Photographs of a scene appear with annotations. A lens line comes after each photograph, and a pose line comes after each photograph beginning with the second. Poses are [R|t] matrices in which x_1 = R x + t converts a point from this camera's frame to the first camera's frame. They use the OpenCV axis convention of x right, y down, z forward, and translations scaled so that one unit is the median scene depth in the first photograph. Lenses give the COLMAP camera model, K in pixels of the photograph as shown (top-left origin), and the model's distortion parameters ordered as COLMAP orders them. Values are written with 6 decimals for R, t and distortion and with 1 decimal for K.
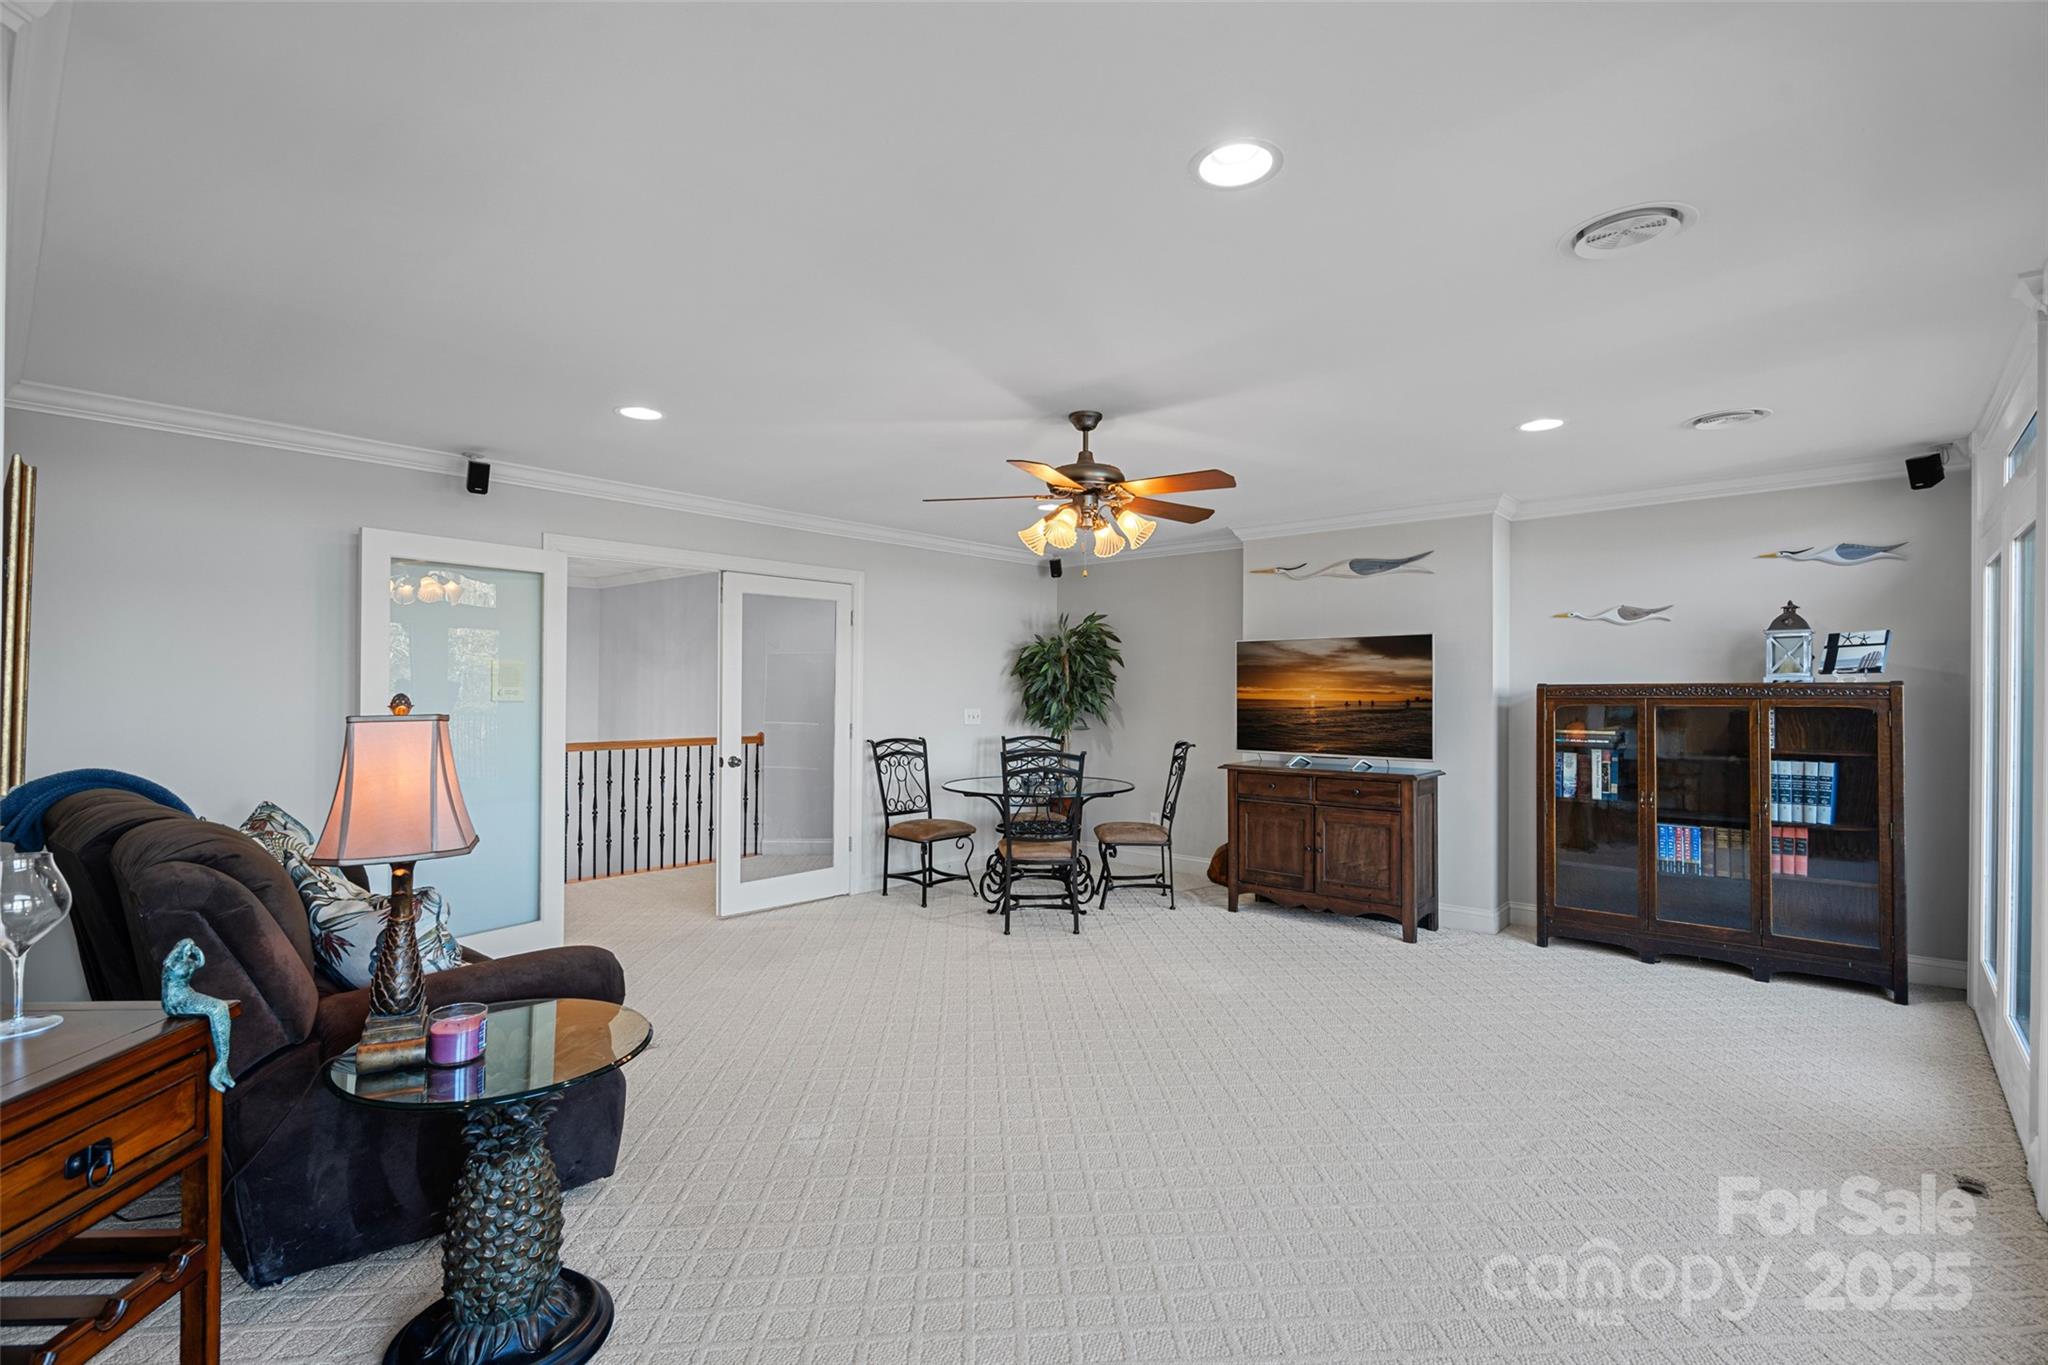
lens RADIAL K [[932.6, 0, 1024.0], [0, 932.6, 682.5], [0, 0, 1]] dist [-0.003218, -0.000488]
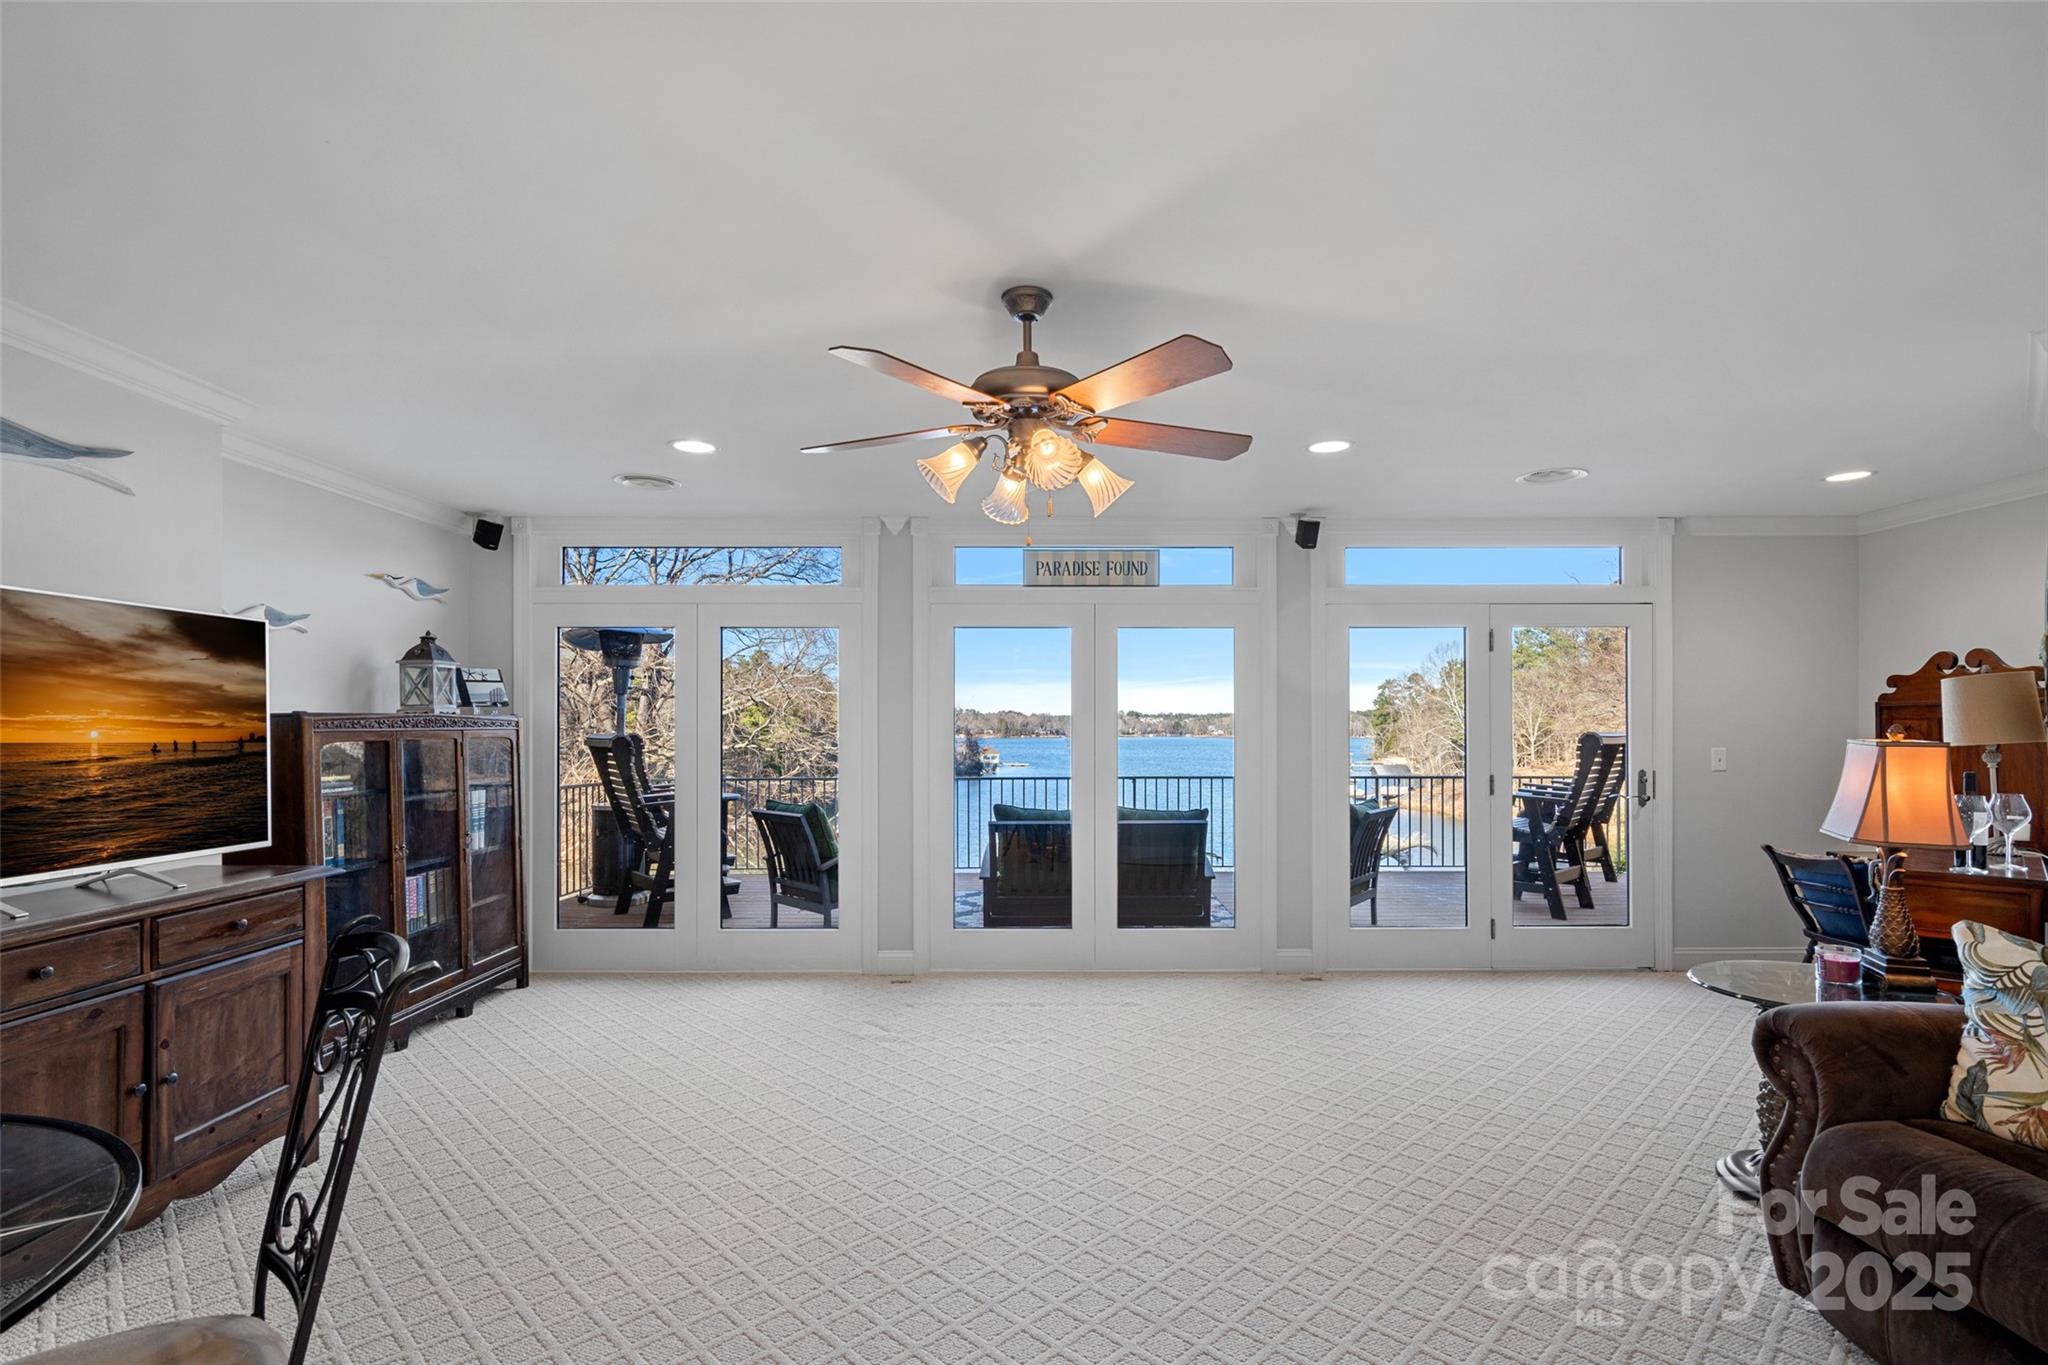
lens RADIAL K [[937.7, 0, 1039.0], [0, 937.7, 700.3], [0, 0, 1]] dist [-0.000876, -0.000354]
pose [[-0.602414, 0.021625, 0.797891, -0.318485], [-0.004781, 0.999517, -0.030700, 0.011158], [-0.798169, -0.022309, -0.602020, 0.962736]]
